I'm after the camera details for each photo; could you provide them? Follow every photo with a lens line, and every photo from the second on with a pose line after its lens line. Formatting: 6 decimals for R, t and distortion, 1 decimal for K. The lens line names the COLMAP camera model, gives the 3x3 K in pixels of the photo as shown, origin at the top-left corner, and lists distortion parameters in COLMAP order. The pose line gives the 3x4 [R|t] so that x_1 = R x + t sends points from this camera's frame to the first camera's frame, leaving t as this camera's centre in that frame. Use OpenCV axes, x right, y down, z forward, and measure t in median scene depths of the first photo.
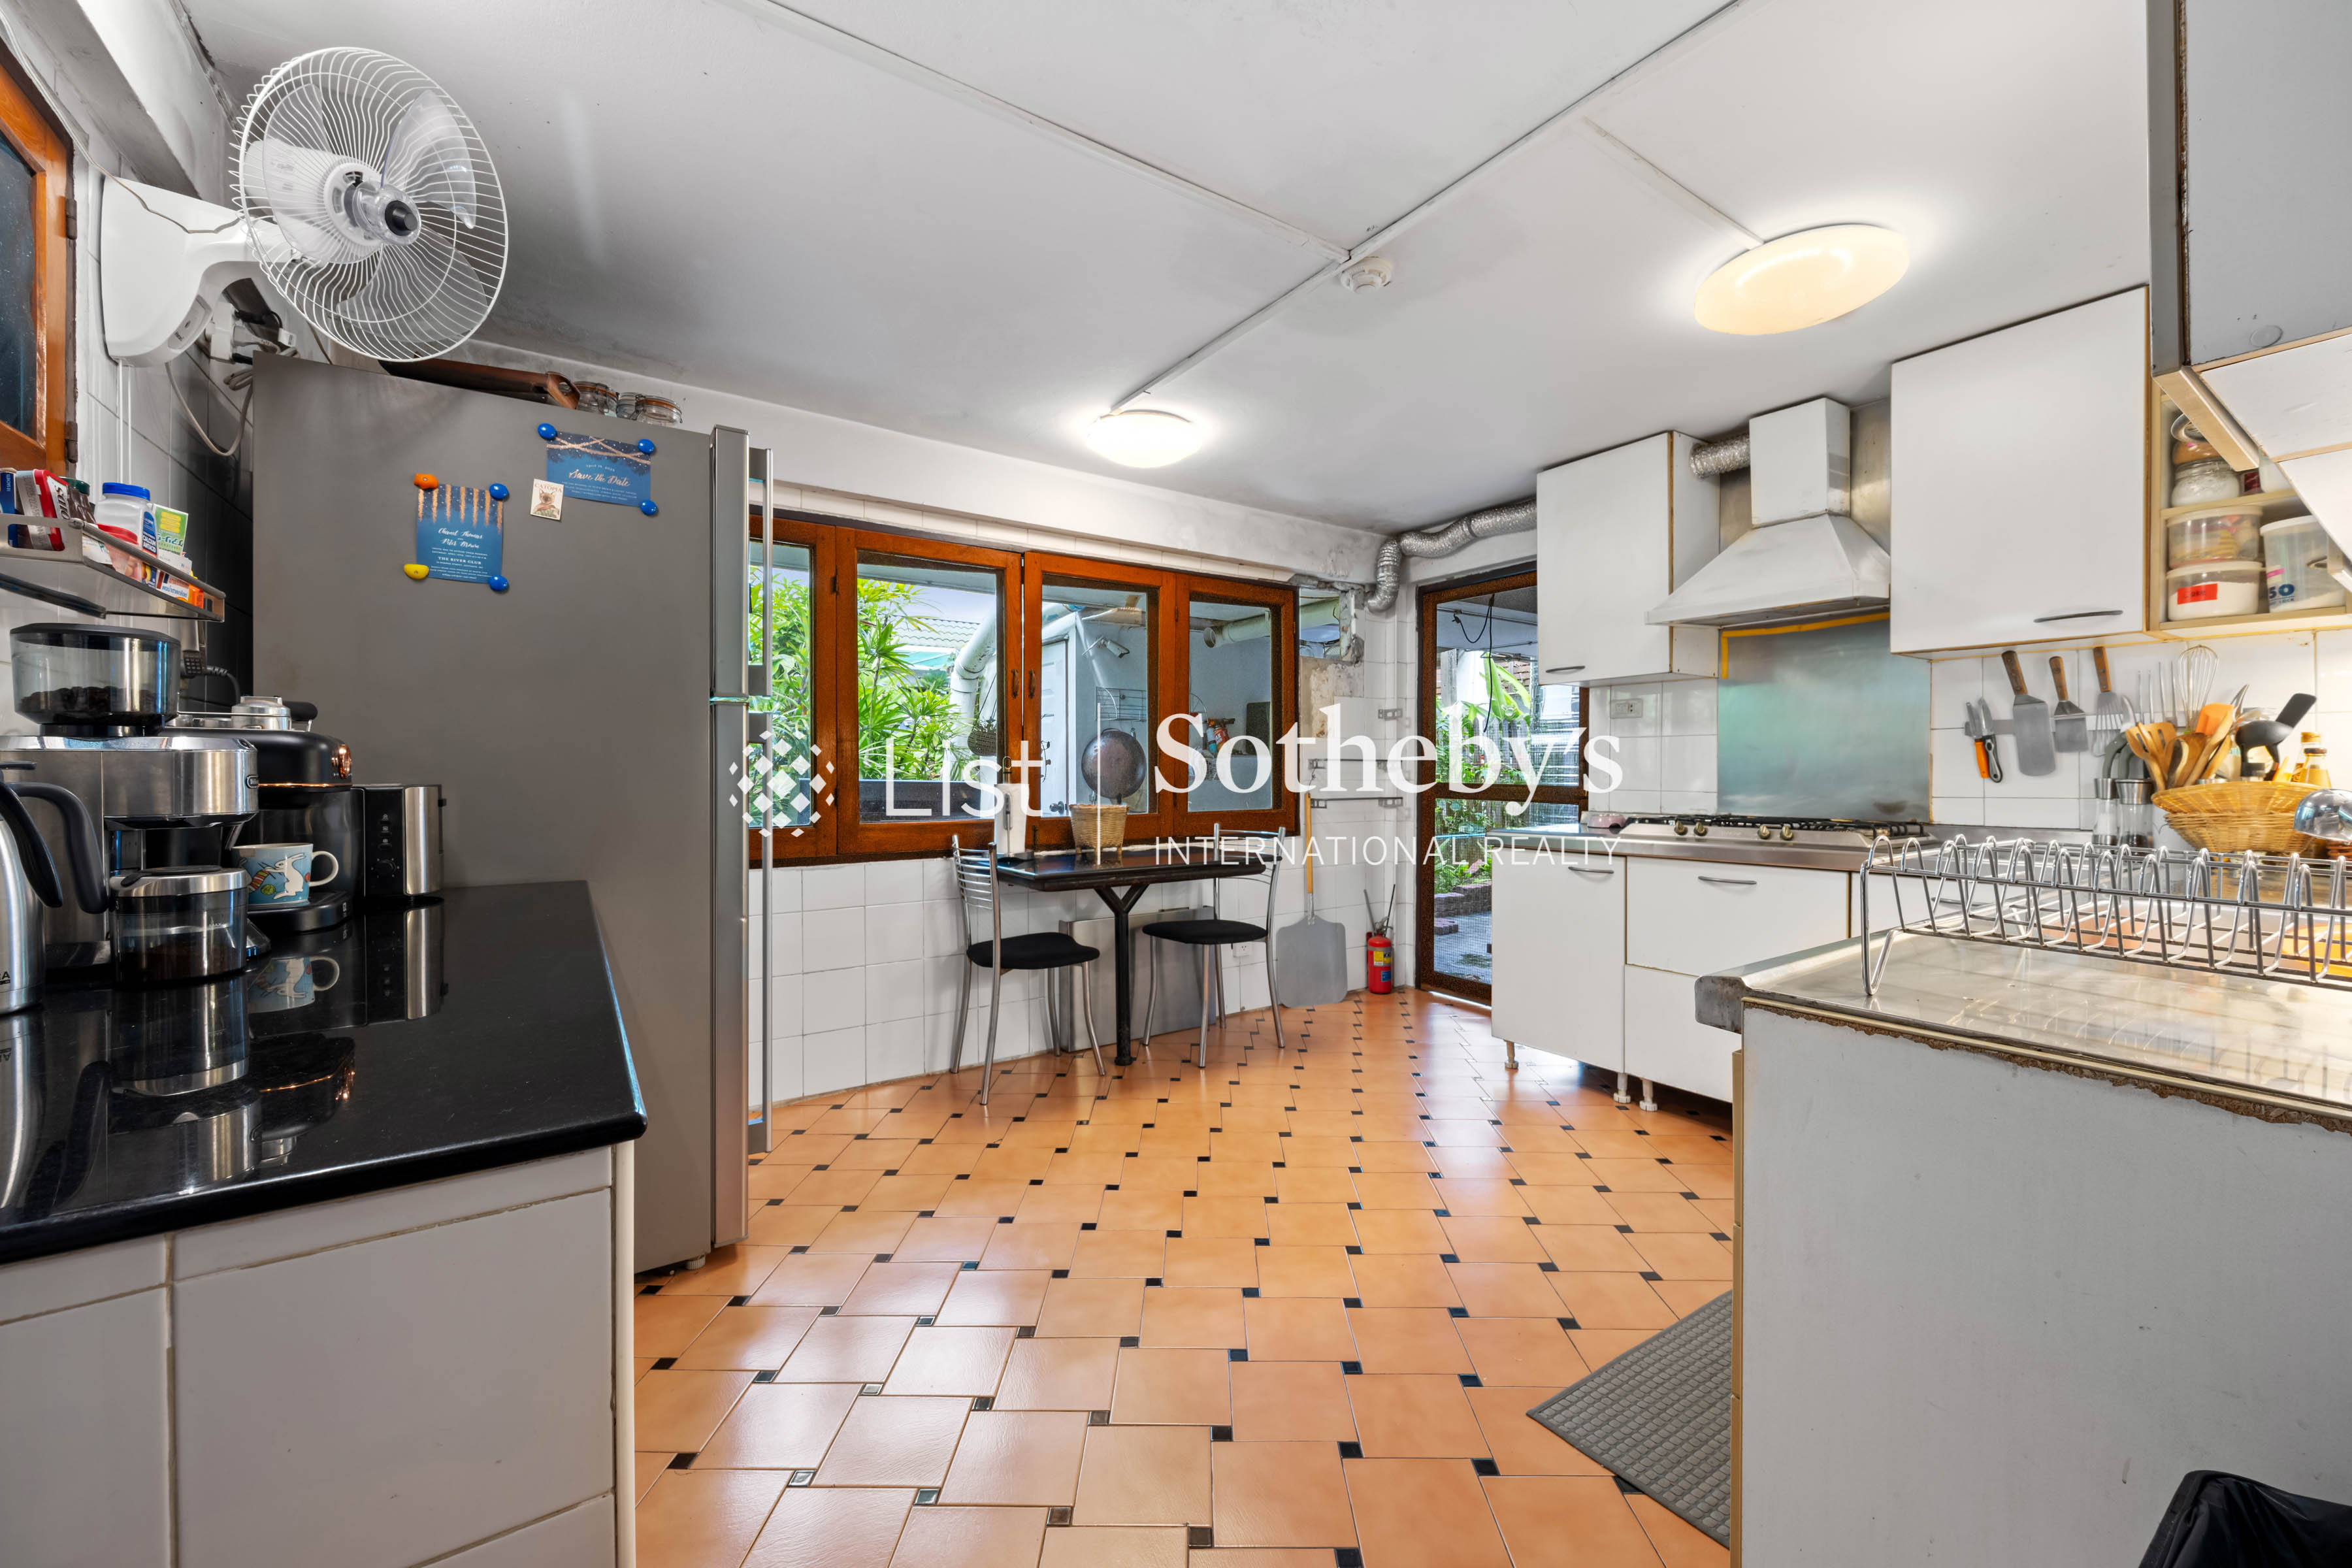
lens RADIAL K [[932.4, 0, 1176.6], [0, 932.4, 777.9], [0, 0, 1]] dist [0.003986, -0.000329]
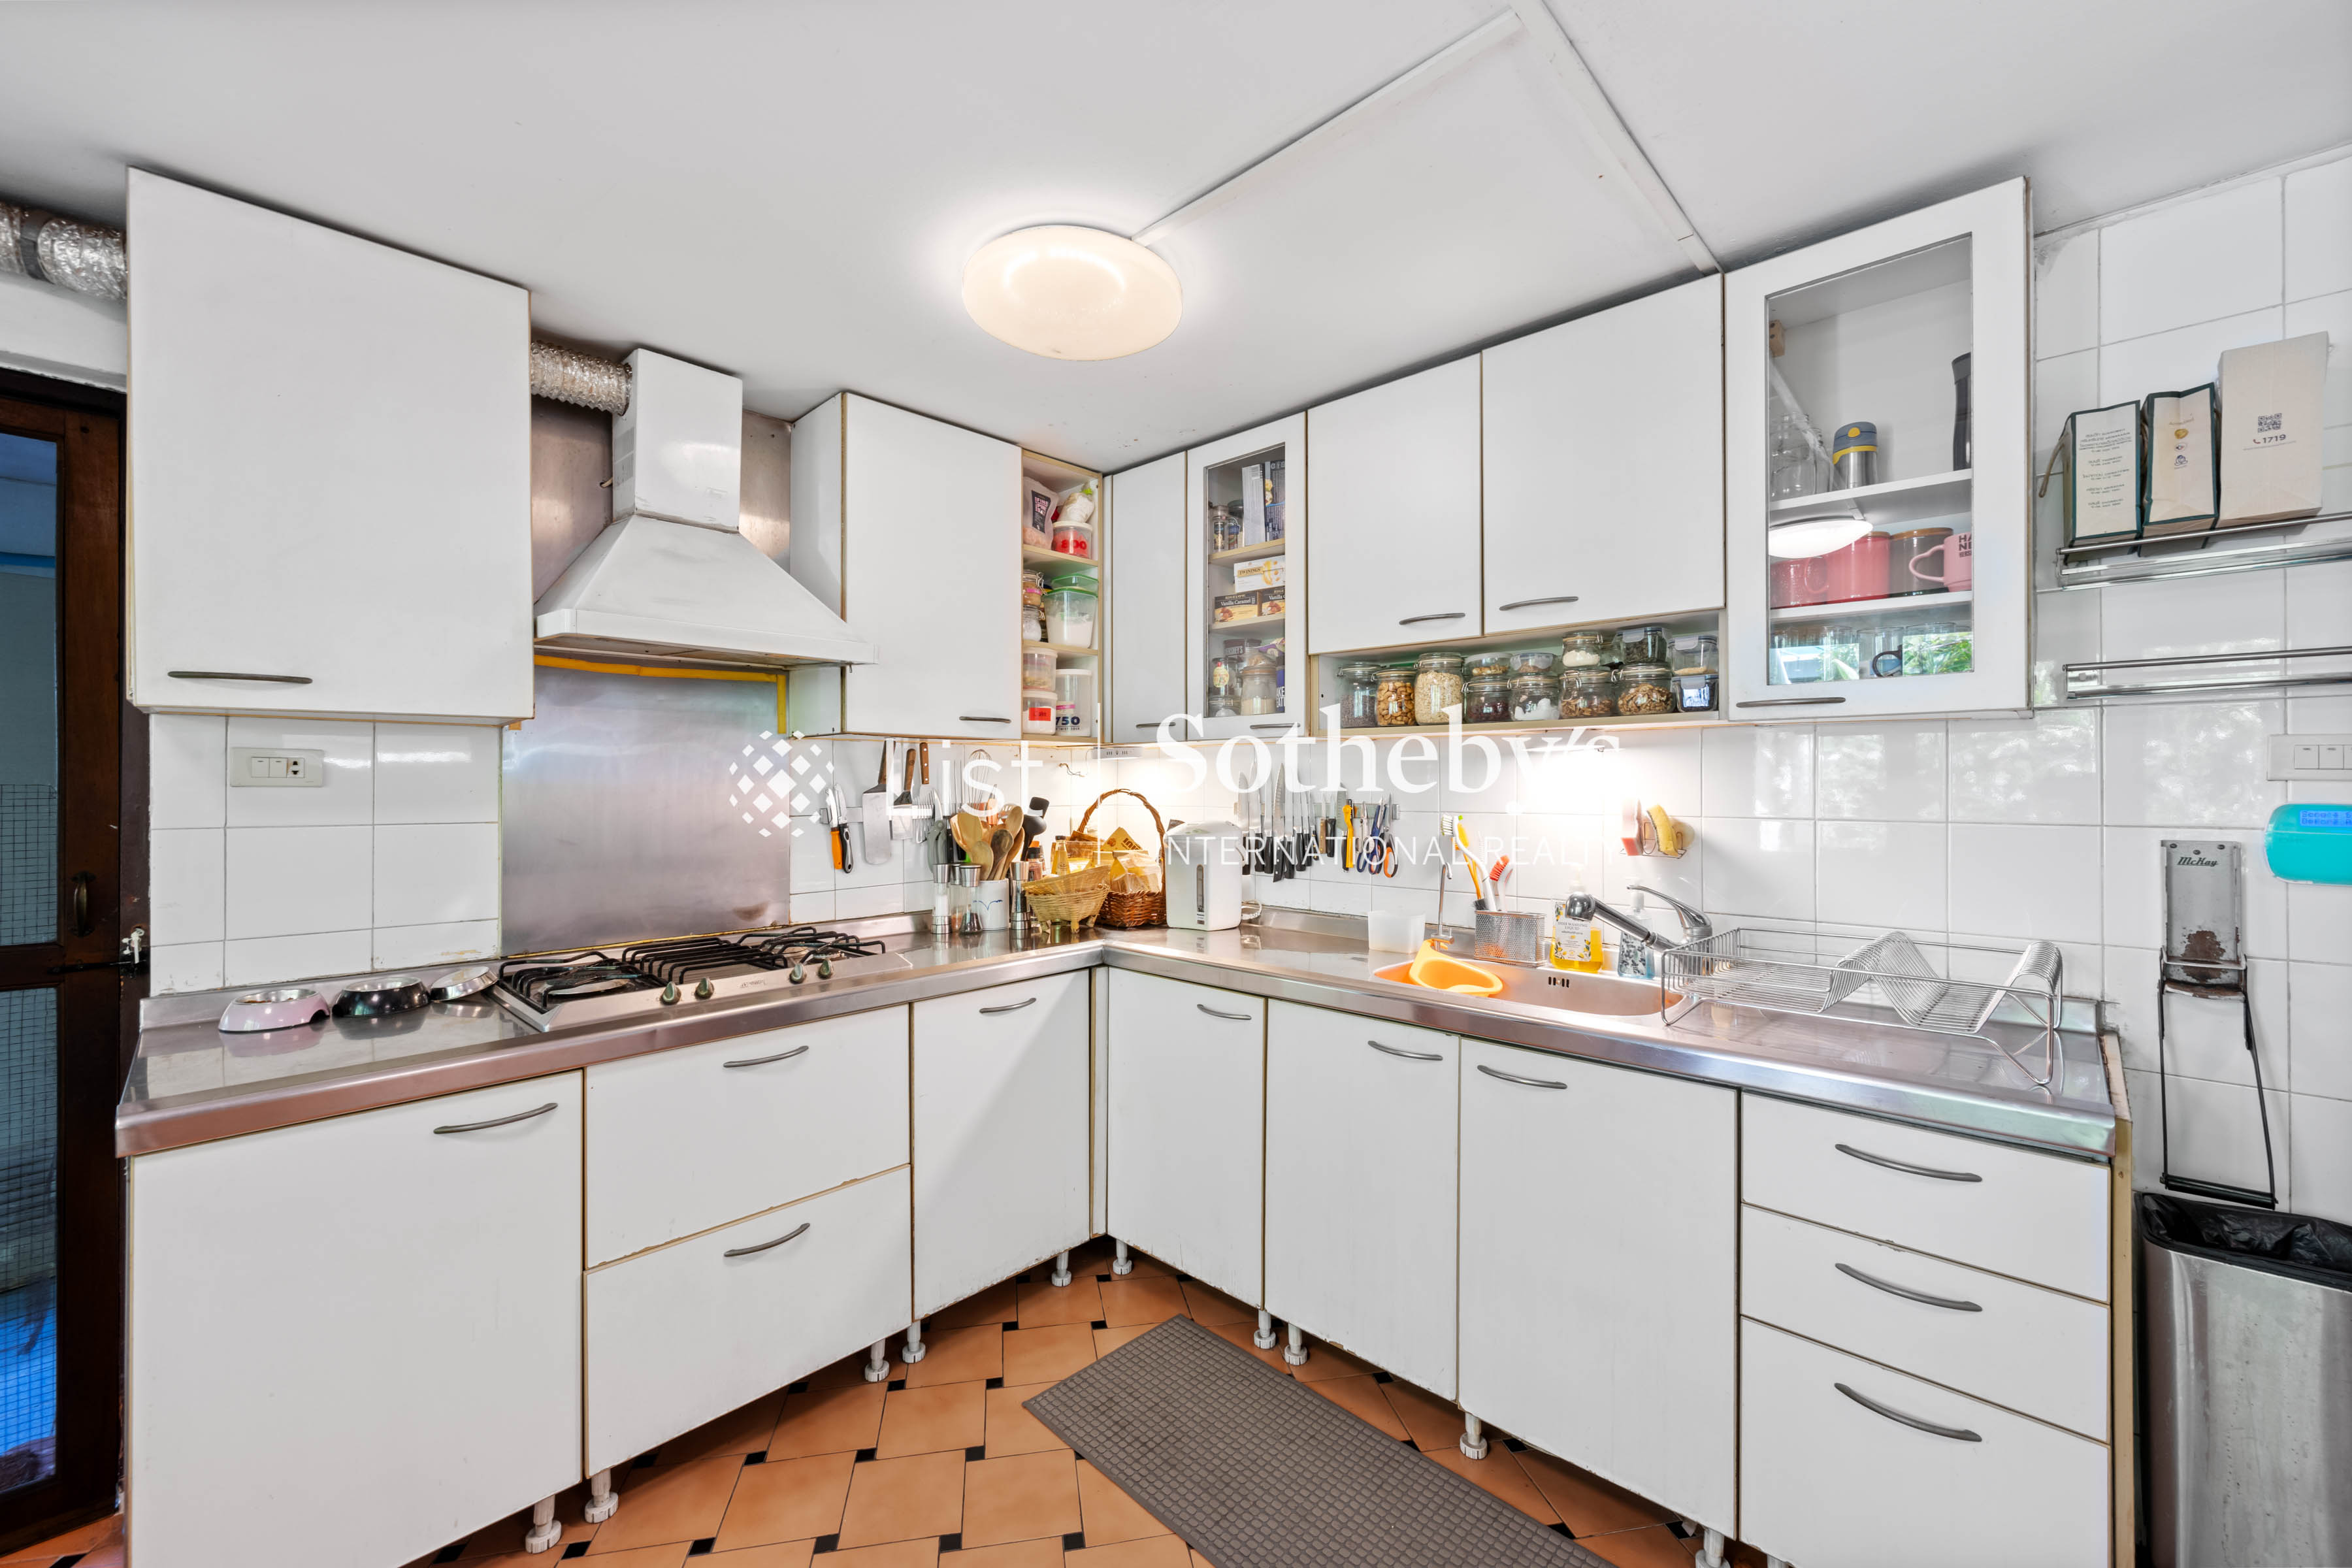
lens RADIAL K [[932.4, 0, 1174.2], [0, 932.4, 773.3], [0, 0, 1]] dist [0.003986, -0.000329]
pose [[-0.207081, 0.010400, 0.978269, -0.117741], [0.006474, 0.999936, -0.009260, -0.080267], [-0.978302, 0.004416, -0.207135, 0.826783]]
